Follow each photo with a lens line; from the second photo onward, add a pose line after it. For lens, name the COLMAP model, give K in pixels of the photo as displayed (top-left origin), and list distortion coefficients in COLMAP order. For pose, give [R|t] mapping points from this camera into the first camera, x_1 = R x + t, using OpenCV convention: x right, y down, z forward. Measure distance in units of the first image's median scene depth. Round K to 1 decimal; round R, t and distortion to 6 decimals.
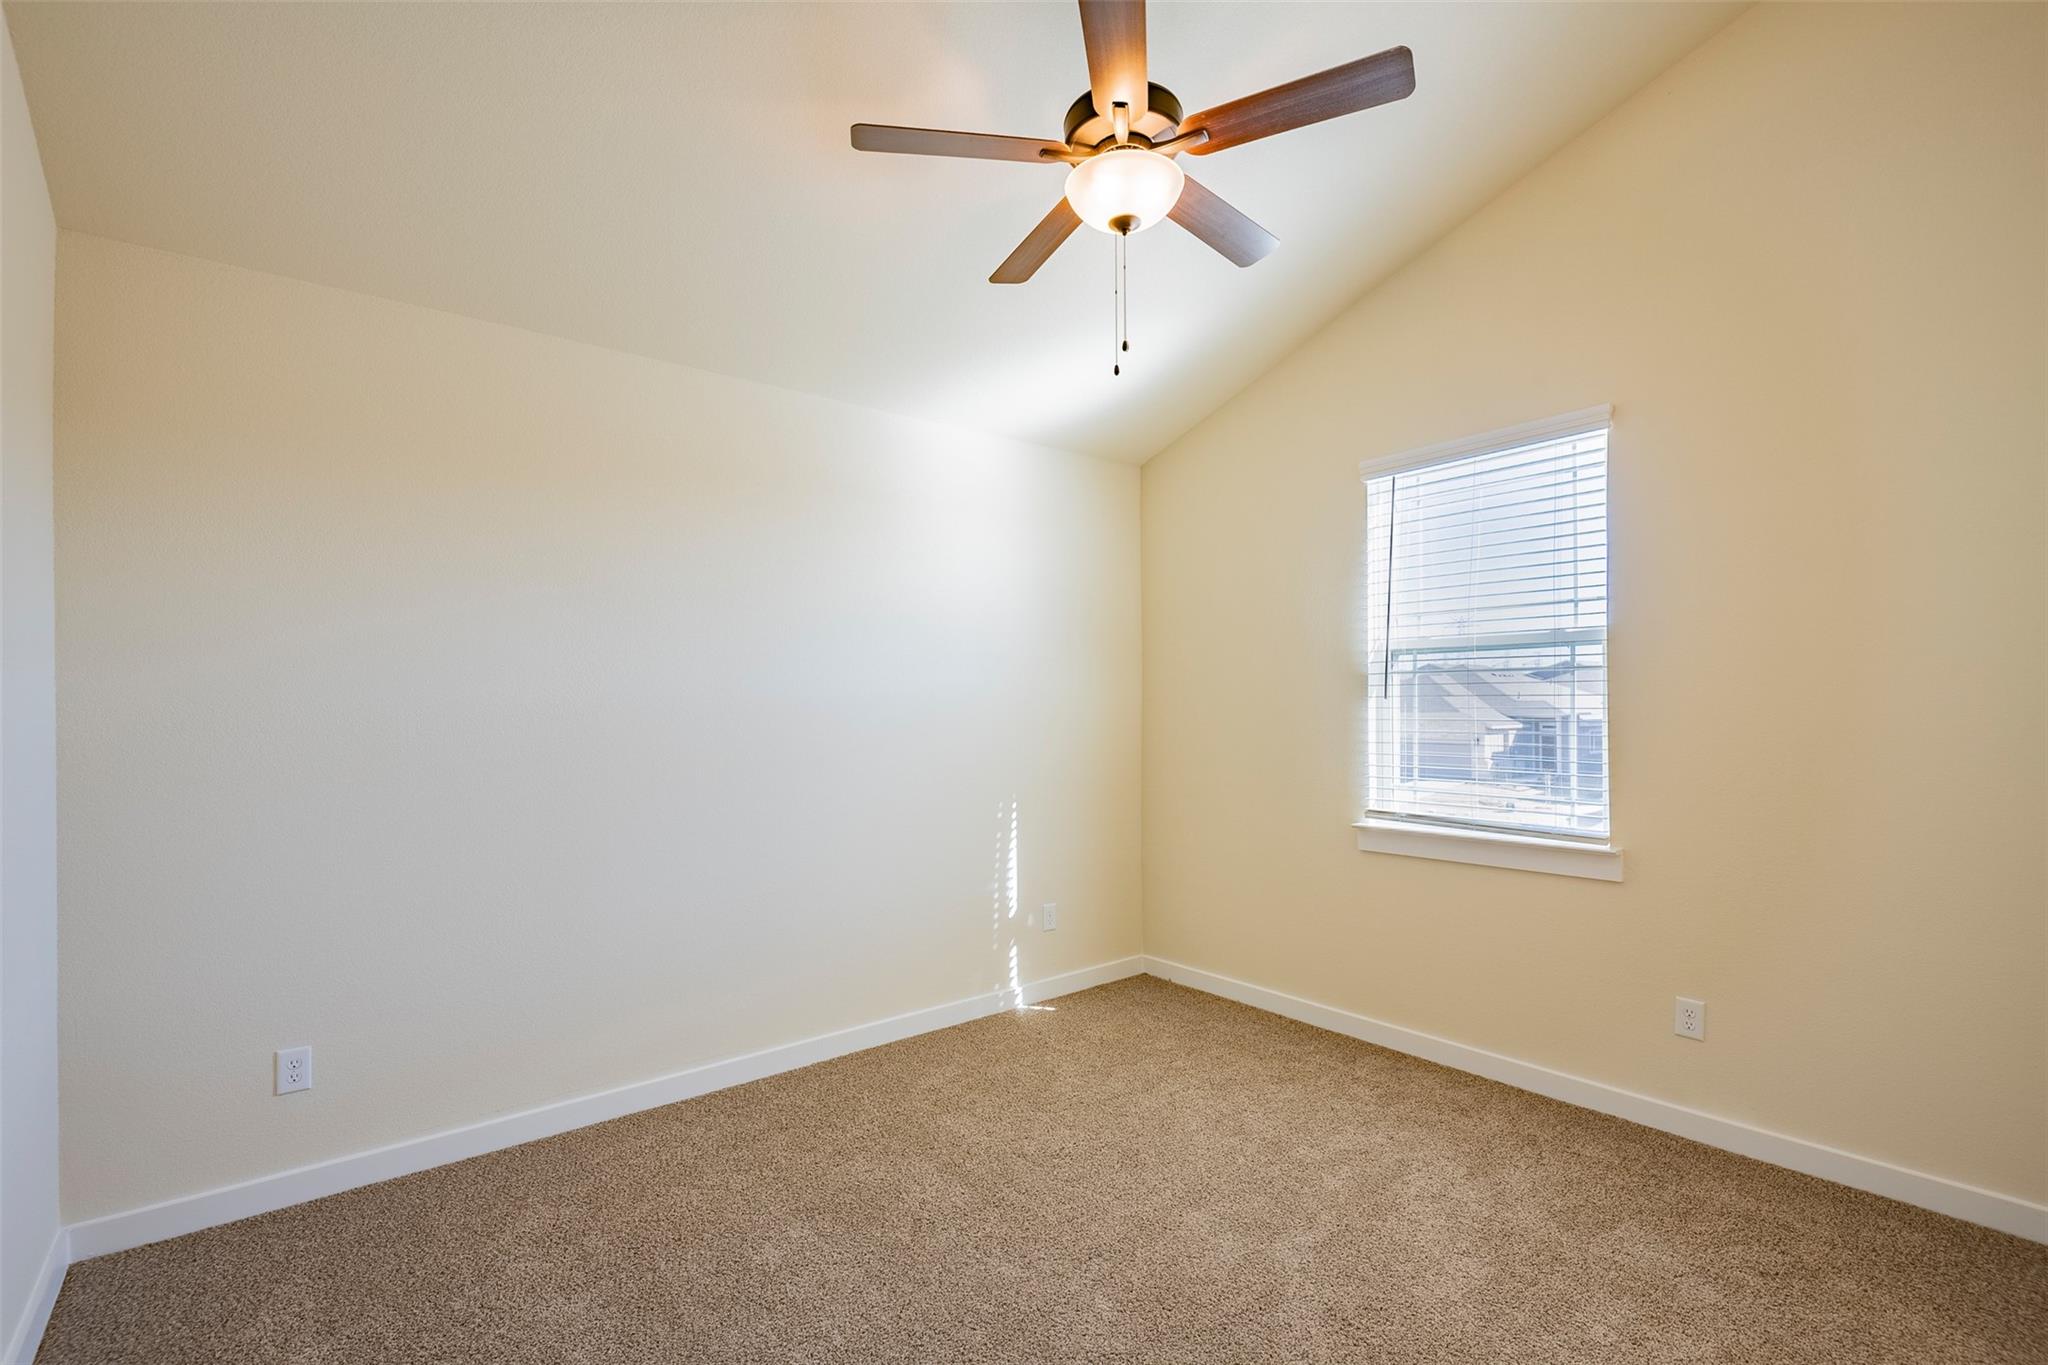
lens RADIAL K [[959.6, 0, 1023.0], [0, 959.6, 704.7], [0, 0, 1]] dist [0.000330, 0.000058]
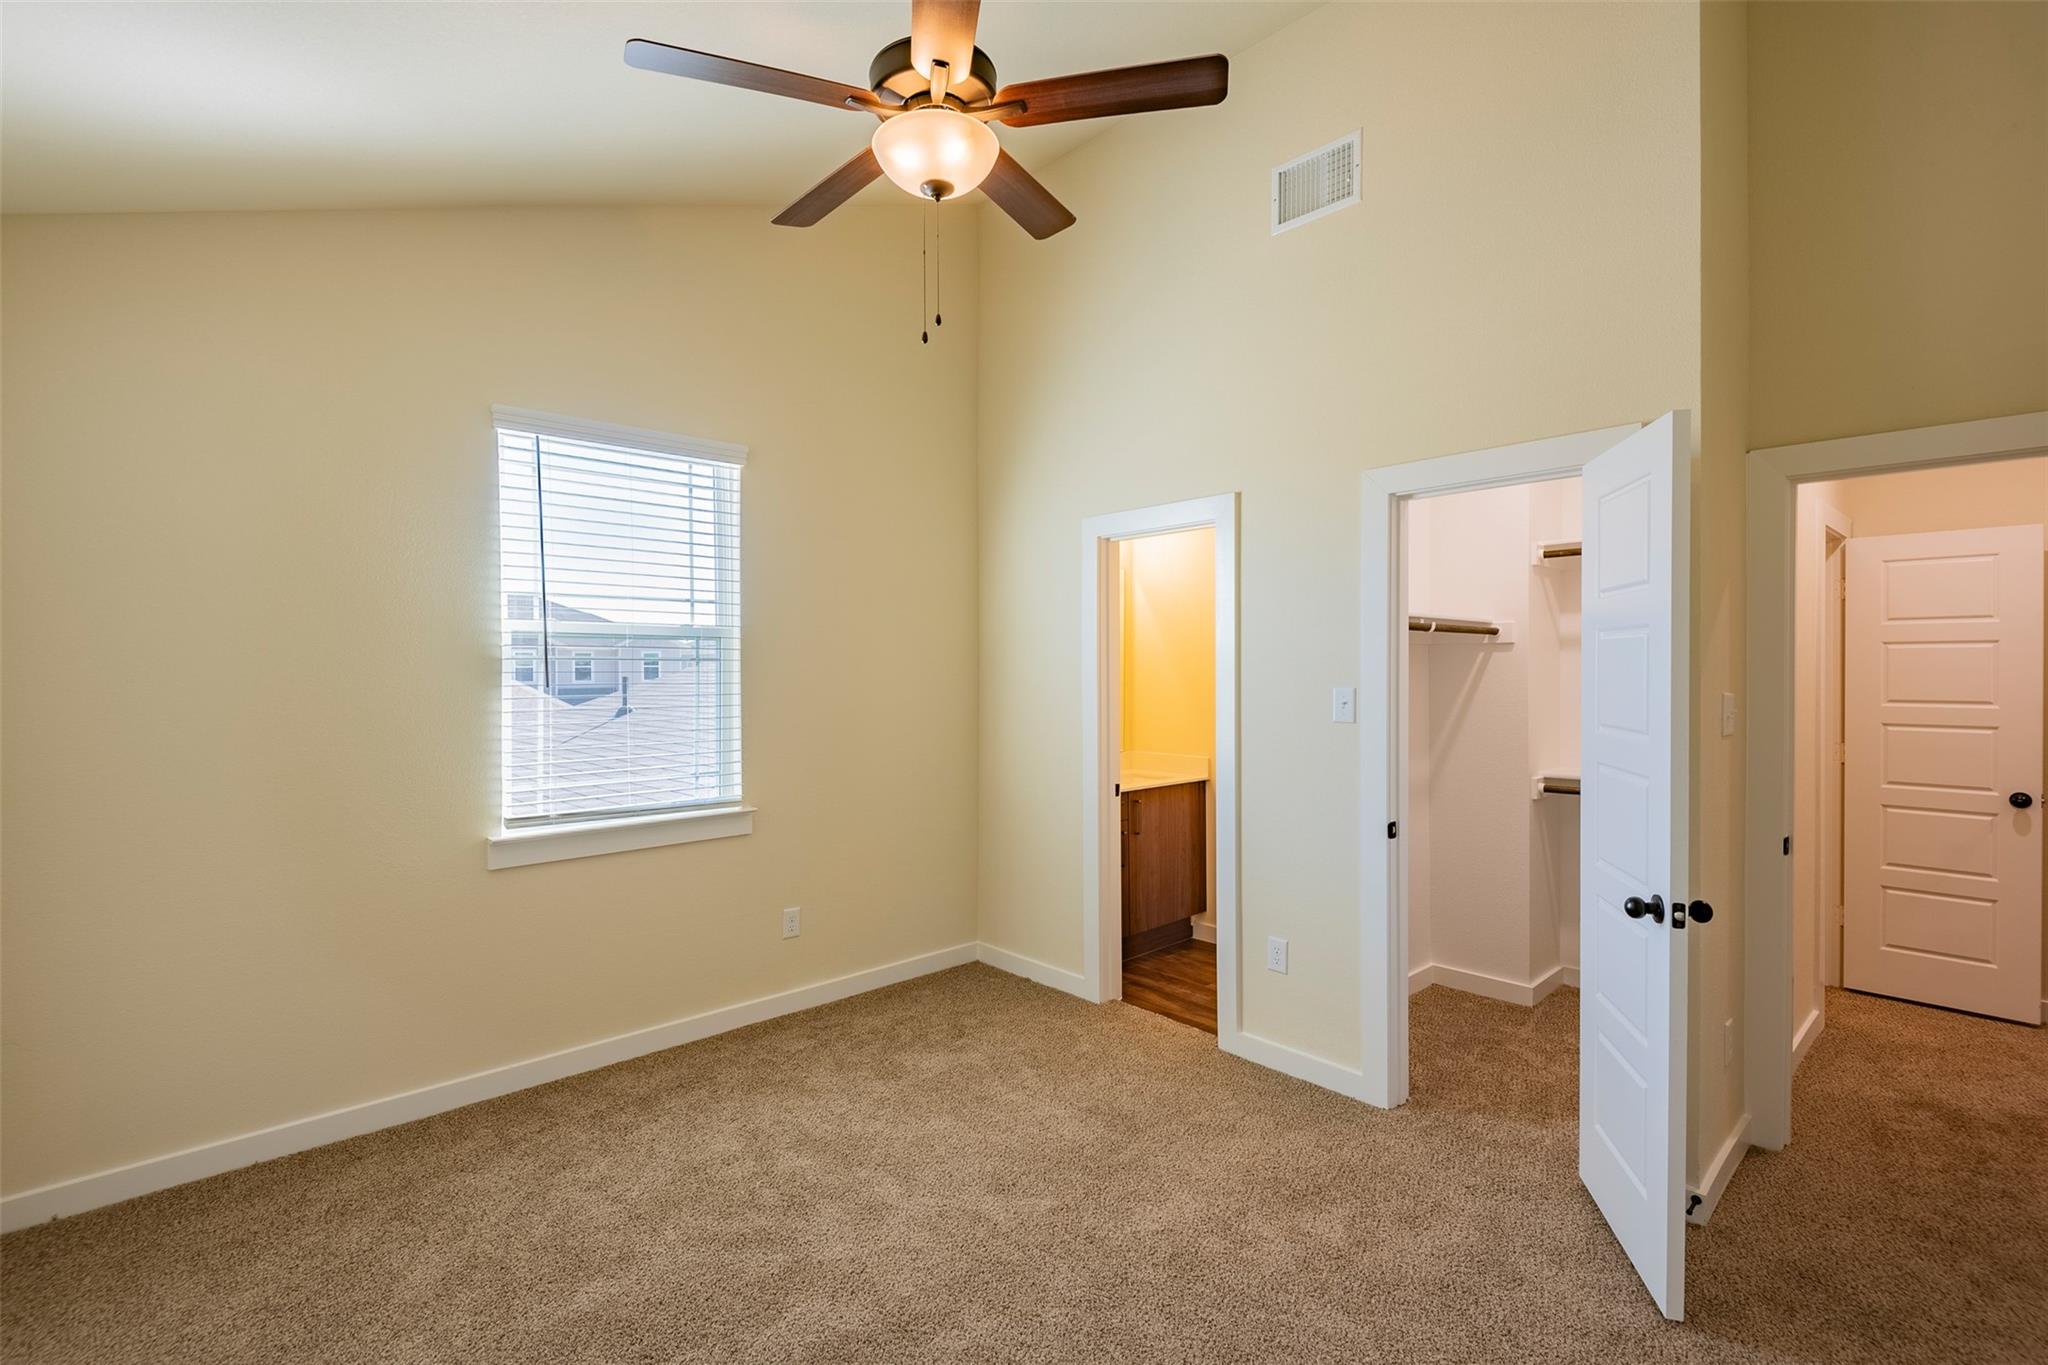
lens RADIAL K [[948.3, 0, 1024.0], [0, 948.3, 682.5], [0, 0, 1]] dist [0.021609, 0.000129]
pose [[-0.086843, -0.004533, 0.996212, -0.594023], [0.006320, 0.999967, 0.005101, -0.014316], [-0.996202, 0.006739, -0.086811, 0.708170]]
